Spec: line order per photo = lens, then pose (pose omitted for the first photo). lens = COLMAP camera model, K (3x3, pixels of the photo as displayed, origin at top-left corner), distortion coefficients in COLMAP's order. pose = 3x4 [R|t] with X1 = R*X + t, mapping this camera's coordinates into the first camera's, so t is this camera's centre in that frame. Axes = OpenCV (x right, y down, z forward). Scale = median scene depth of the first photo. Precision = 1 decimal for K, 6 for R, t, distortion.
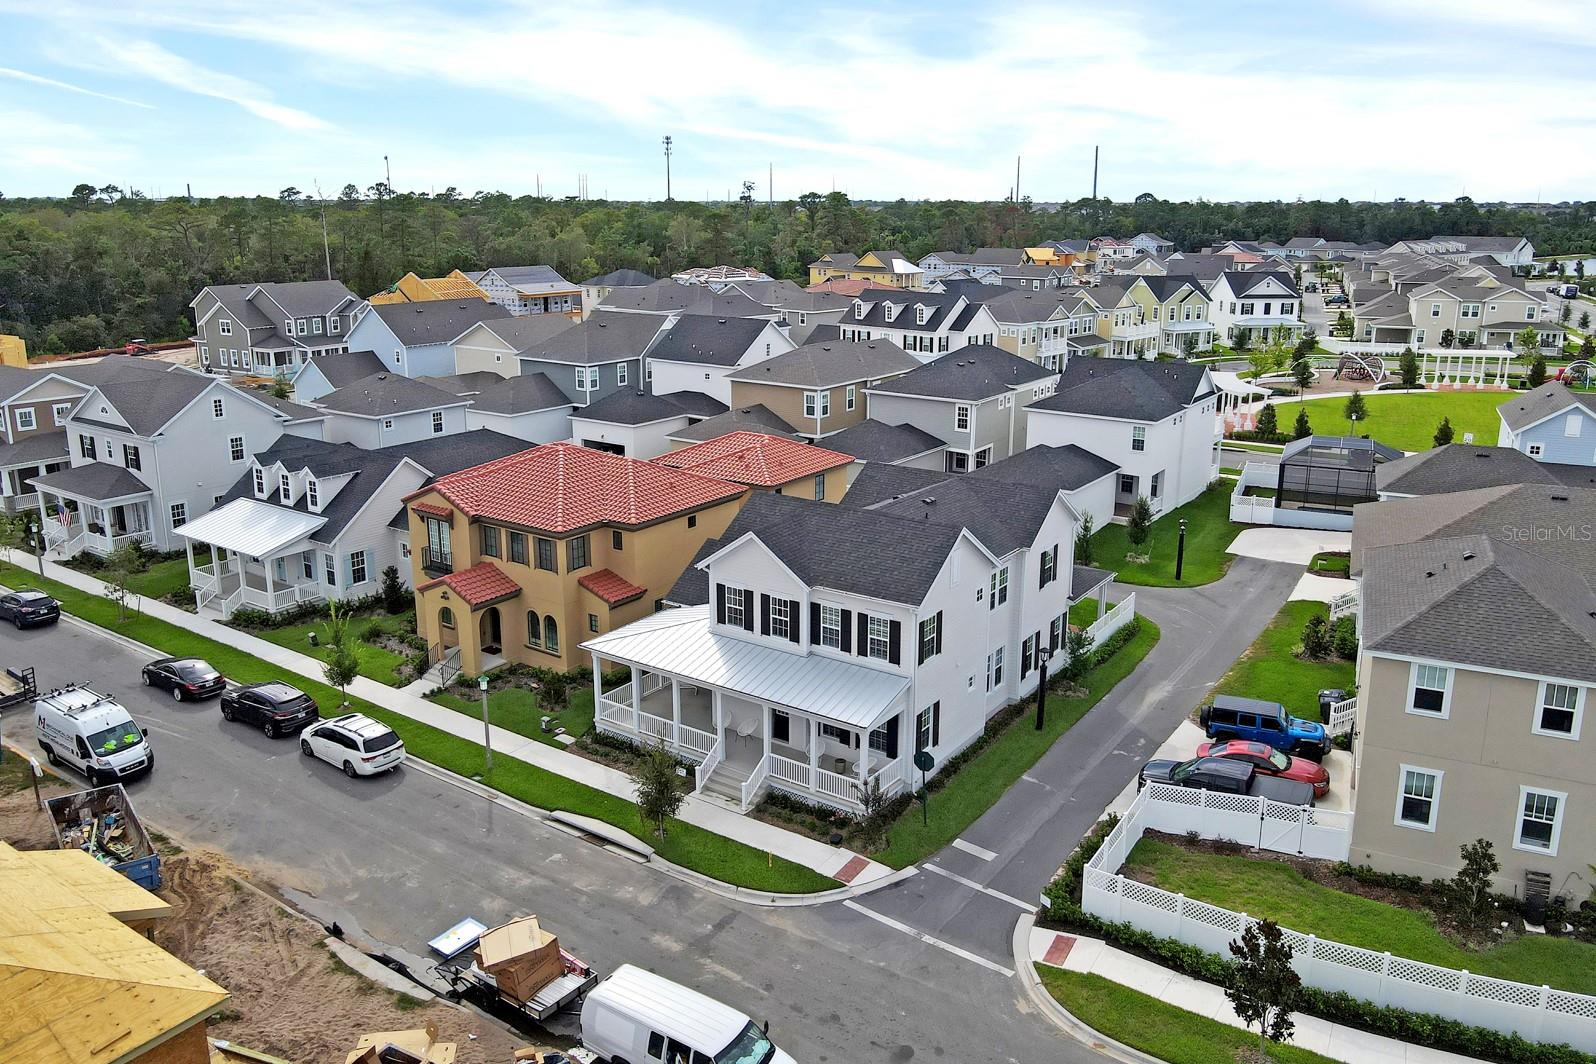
lens RADIAL K [[1178.3, 0, 808.9], [0, 1178.3, 490.6], [0, 0, 1]] dist [0.000605, 0.007621]
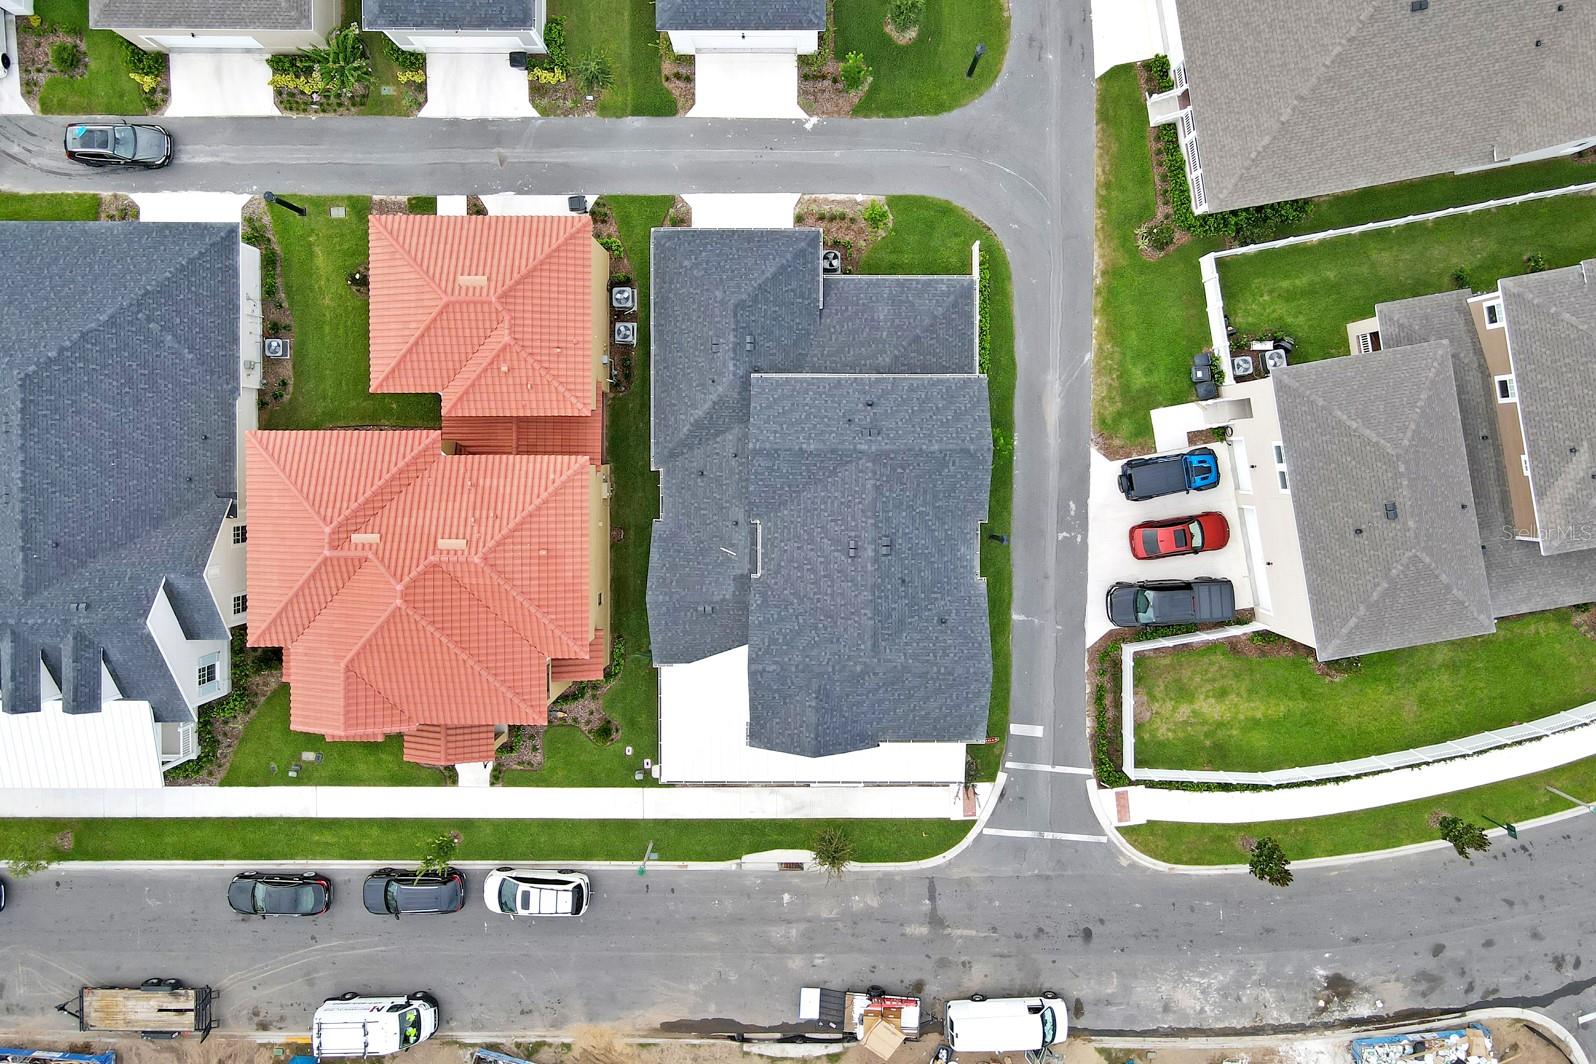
lens RADIAL K [[1178.3, 0, 808.9], [0, 1178.3, 490.6], [0, 0, 1]] dist [0.000605, 0.007621]
pose [[0.823157, -0.567456, -0.020181, 0.101122], [0.140320, 0.168853, 0.975602, -1.003168], [-0.550203, -0.805905, 0.218618, 0.921879]]
